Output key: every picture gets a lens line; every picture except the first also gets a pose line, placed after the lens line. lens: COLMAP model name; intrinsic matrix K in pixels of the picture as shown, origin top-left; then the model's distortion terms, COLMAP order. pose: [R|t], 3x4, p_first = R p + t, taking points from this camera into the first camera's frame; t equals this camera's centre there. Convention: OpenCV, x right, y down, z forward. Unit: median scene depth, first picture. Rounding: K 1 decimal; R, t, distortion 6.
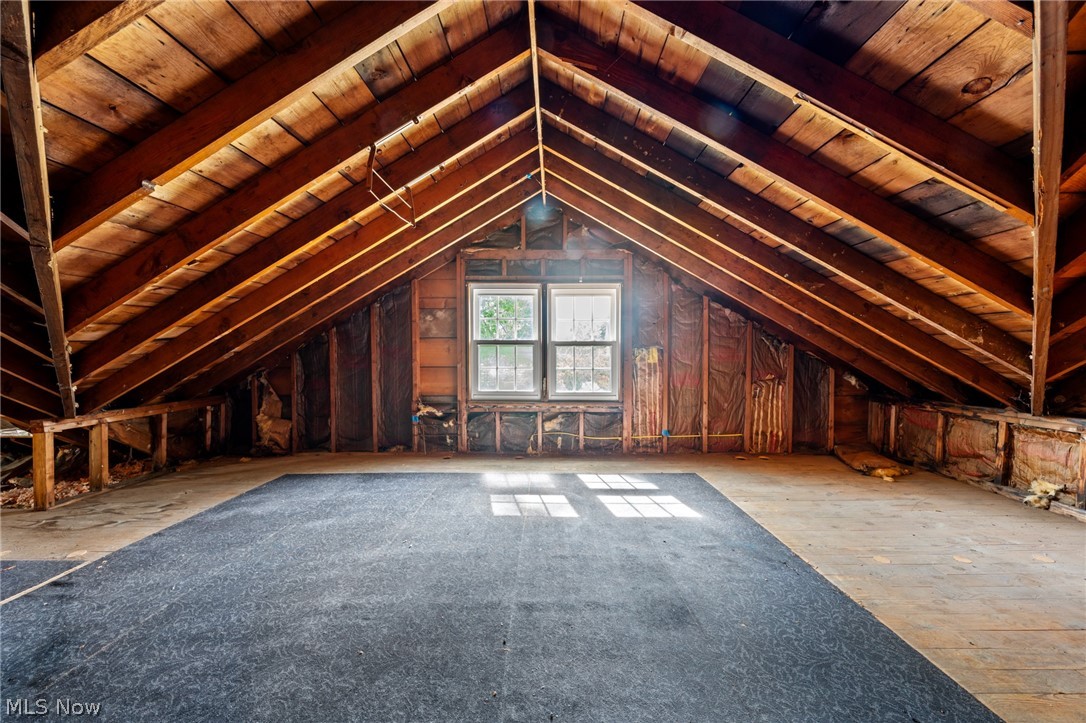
lens RADIAL K [[366.4, 0, 545.9], [0, 366.4, 359.5], [0, 0, 1]] dist [-0.005788, 0.000299]
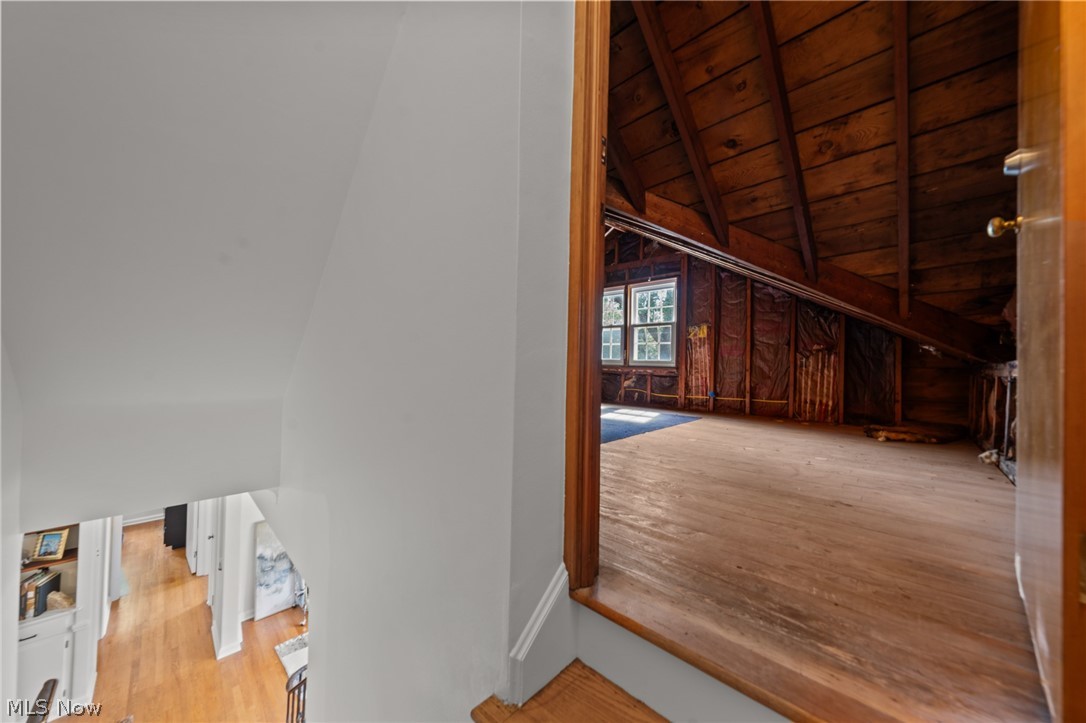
lens RADIAL K [[366.4, 0, 547.7], [0, 366.4, 360.2], [0, 0, 1]] dist [-0.005788, 0.000299]
pose [[0.737462, 0.009556, -0.675321, 0.744405], [-0.033920, 0.999162, -0.022902, 0.133412], [0.674536, 0.039796, 0.737168, -0.272251]]
